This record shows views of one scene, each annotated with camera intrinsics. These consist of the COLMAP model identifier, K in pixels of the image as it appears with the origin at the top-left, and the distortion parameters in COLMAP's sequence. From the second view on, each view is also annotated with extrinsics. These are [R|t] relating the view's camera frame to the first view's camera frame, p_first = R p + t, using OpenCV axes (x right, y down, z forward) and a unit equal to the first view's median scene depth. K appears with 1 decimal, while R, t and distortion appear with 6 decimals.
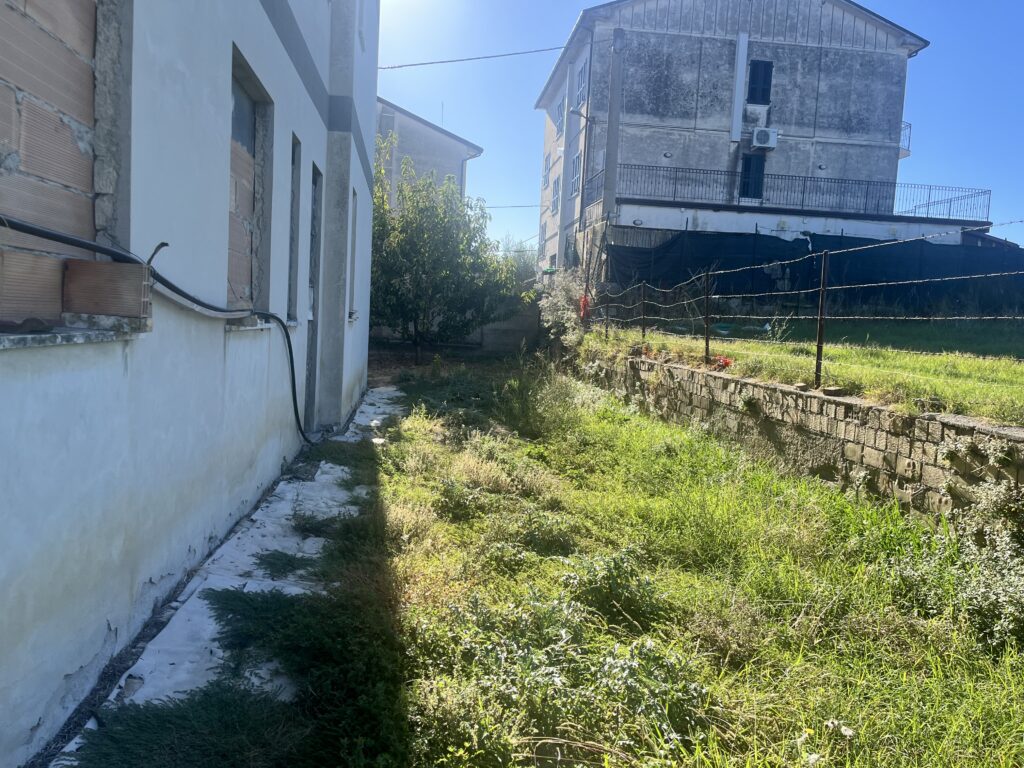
lens RADIAL K [[781.1, 0, 512.1], [0, 781.1, 382.6], [0, 0, 1]] dist [0.051214, -0.012029]
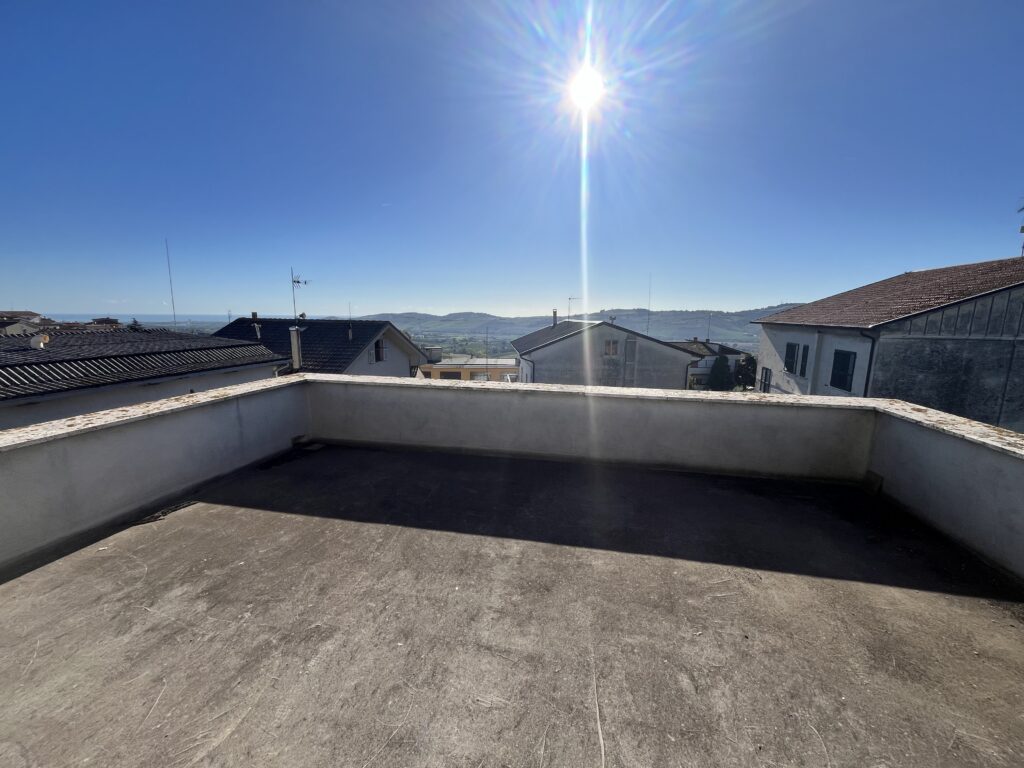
lens RADIAL K [[417.3, 0, 511.8], [0, 417.3, 386.5], [0, 0, 1]] dist [0.001554, -0.000768]
pose [[0.946121, 0.016816, -0.323375, -0.160522], [0.008097, 0.997110, 0.075544, -0.425690], [0.323711, -0.074092, 0.943250, 0.342203]]
